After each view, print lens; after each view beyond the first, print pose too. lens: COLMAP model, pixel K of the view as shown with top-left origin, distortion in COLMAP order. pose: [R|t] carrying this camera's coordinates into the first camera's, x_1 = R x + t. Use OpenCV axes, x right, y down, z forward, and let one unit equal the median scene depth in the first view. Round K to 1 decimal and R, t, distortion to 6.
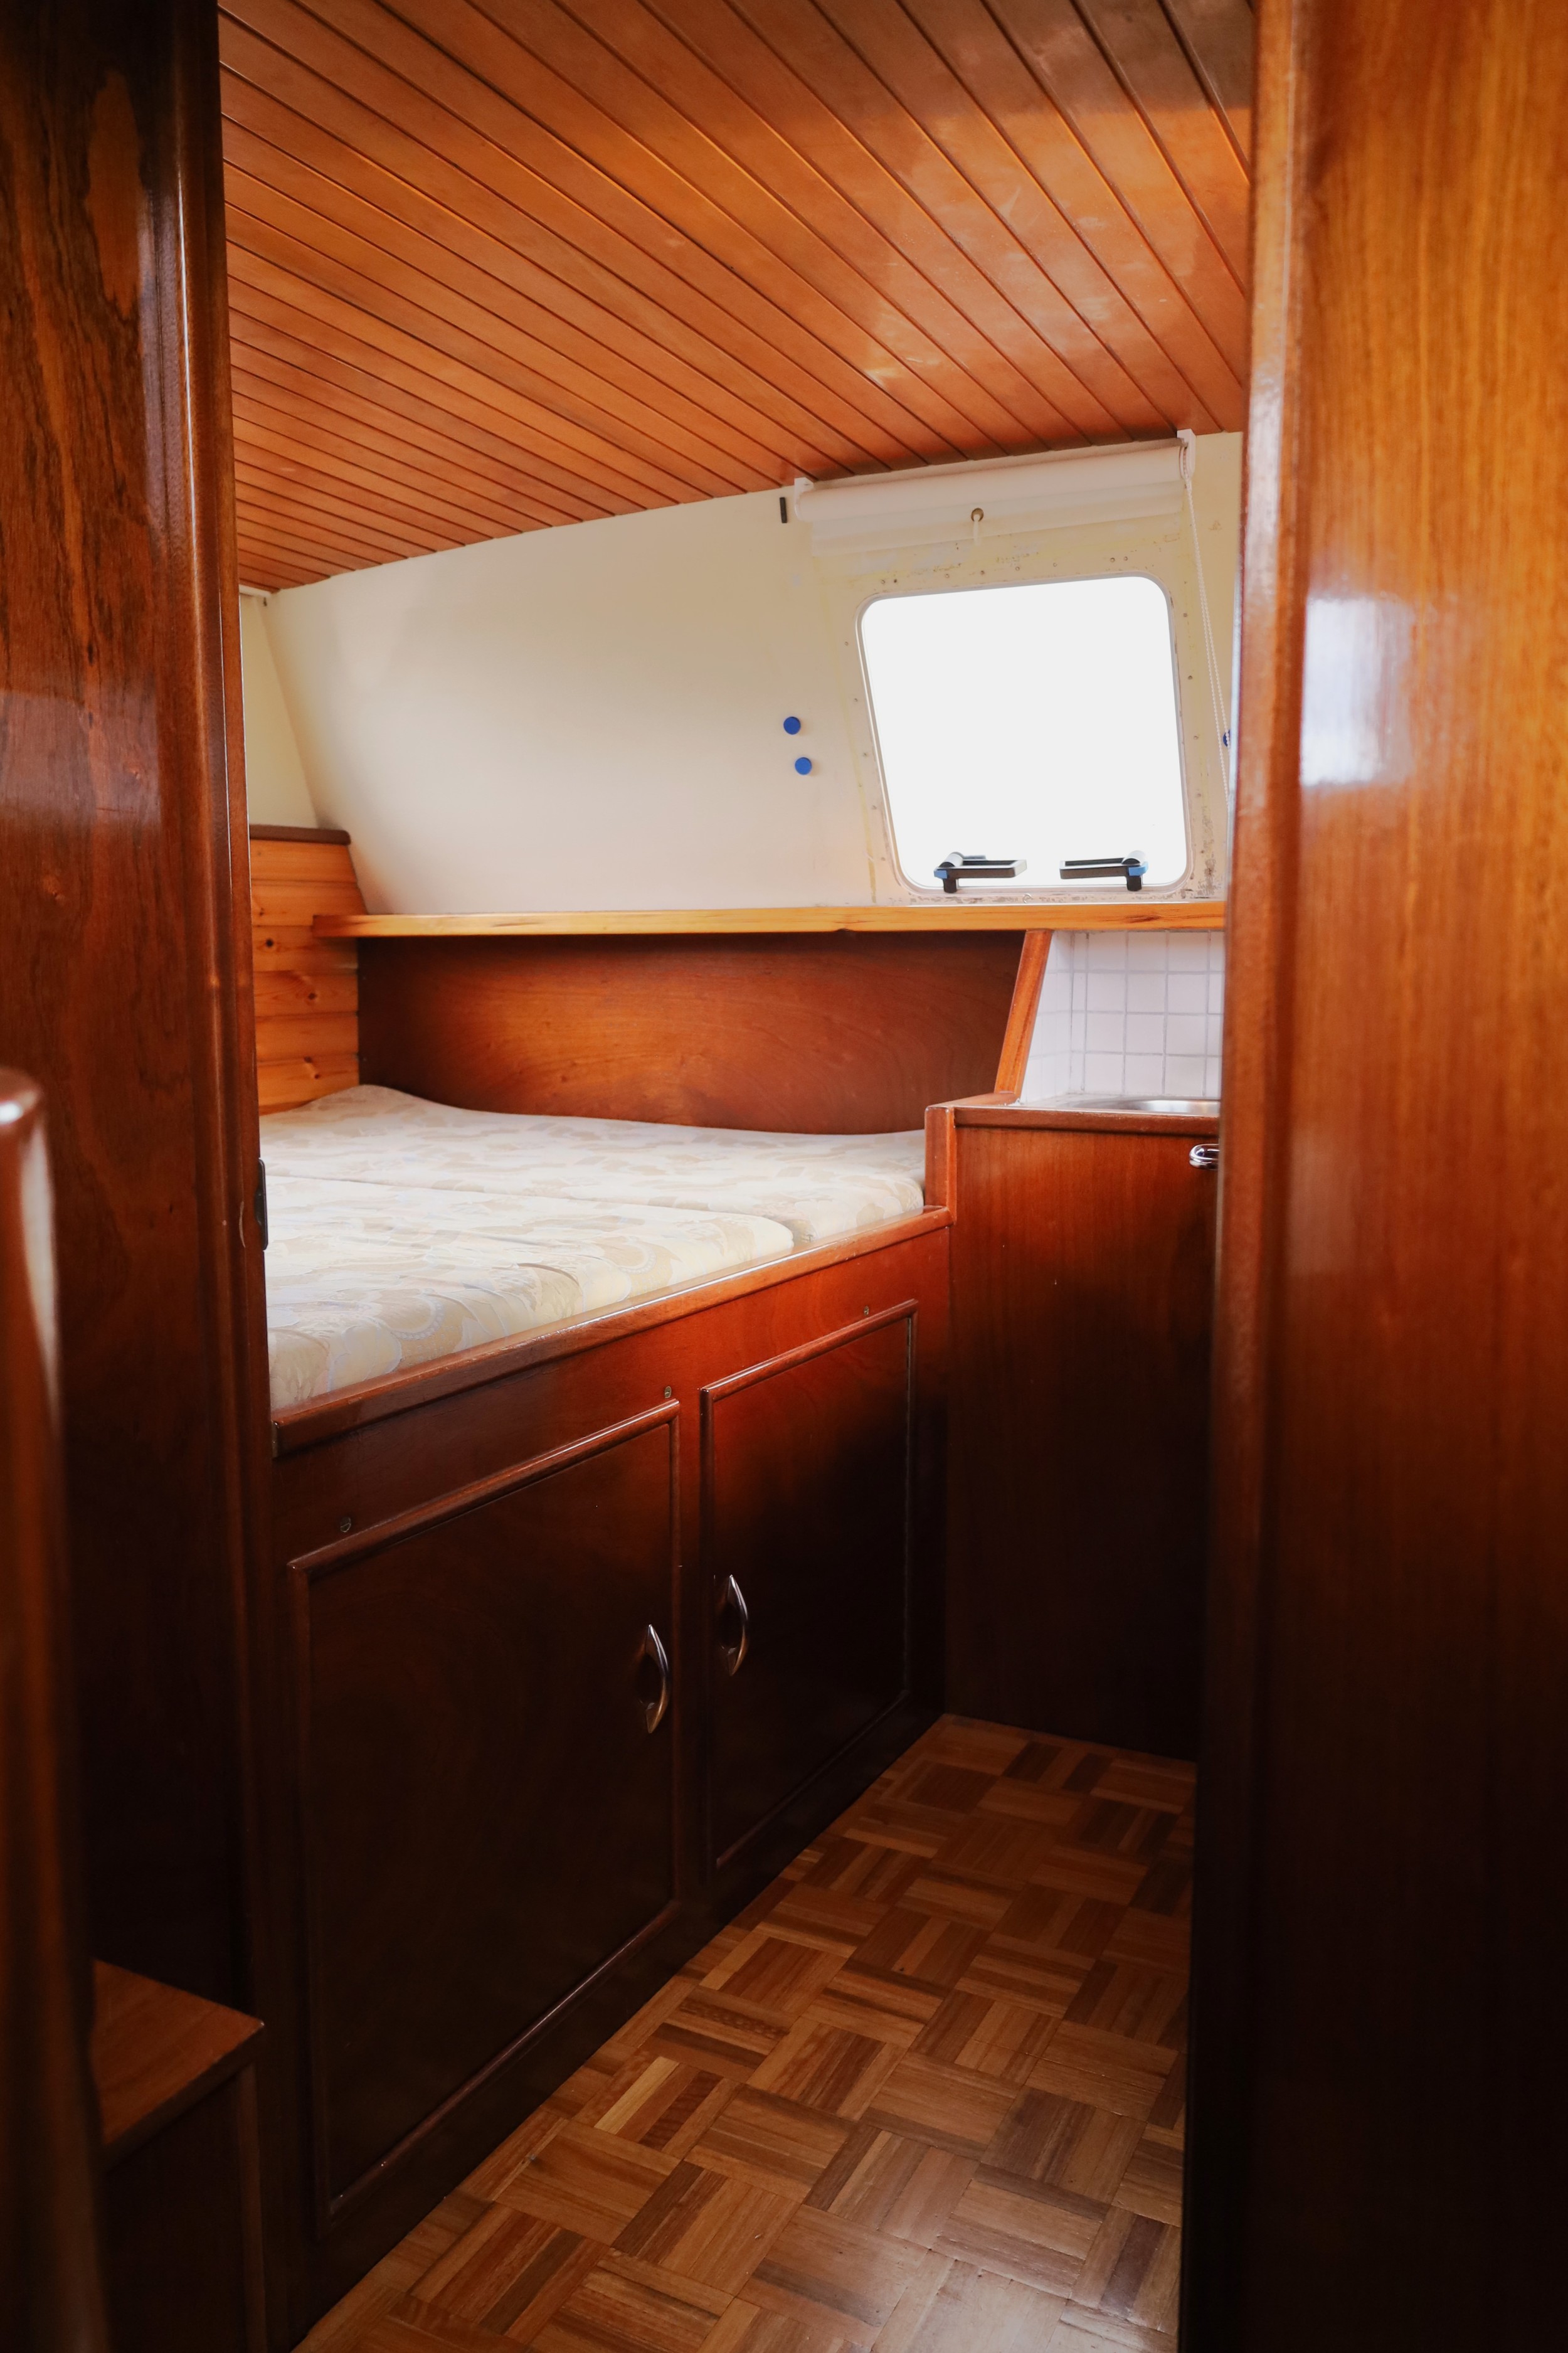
lens RADIAL K [[1731.8, 0, 784.0], [0, 1731.8, 1176.5], [0, 0, 1]] dist [-0.003232, -0.000495]
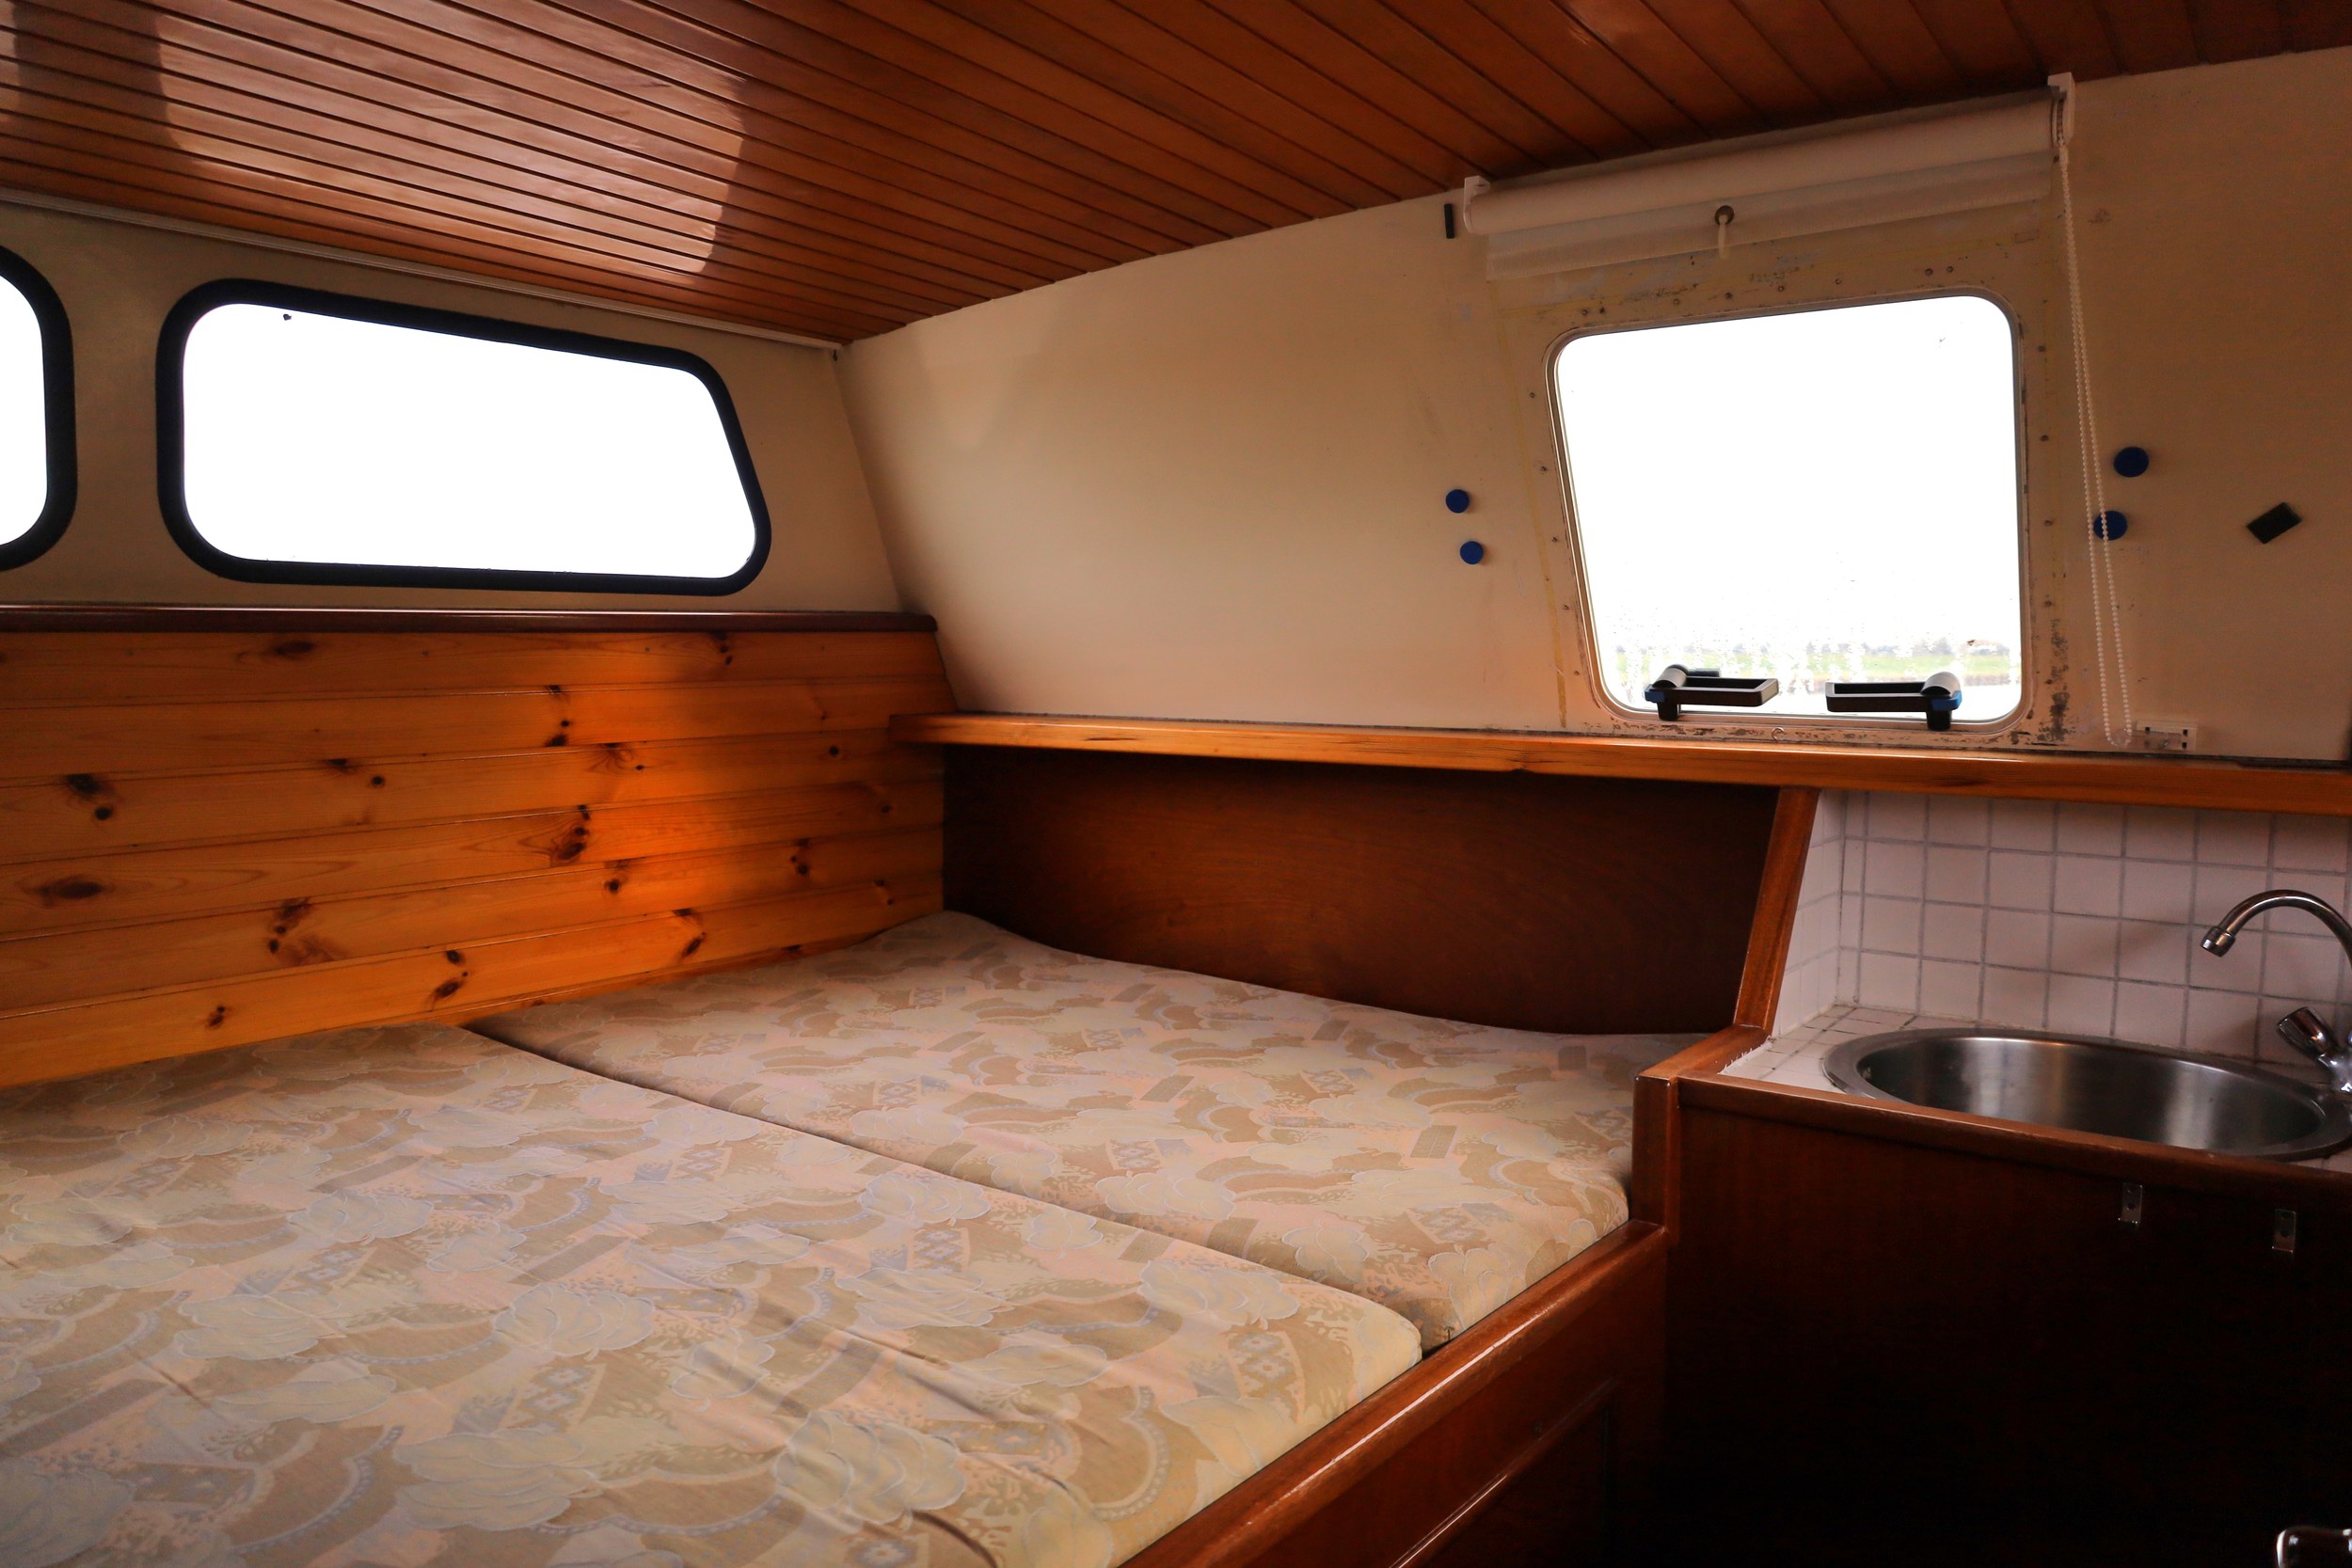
lens RADIAL K [[1731.0, 0, 1157.6], [0, 1731.0, 826.1], [0, 0, 1]] dist [-0.003232, -0.000495]
pose [[0.984176, 0.022834, -0.175718, 0.012188], [-0.030507, 0.998690, -0.041091, -0.086928], [0.174550, 0.045801, 0.983583, 0.247059]]
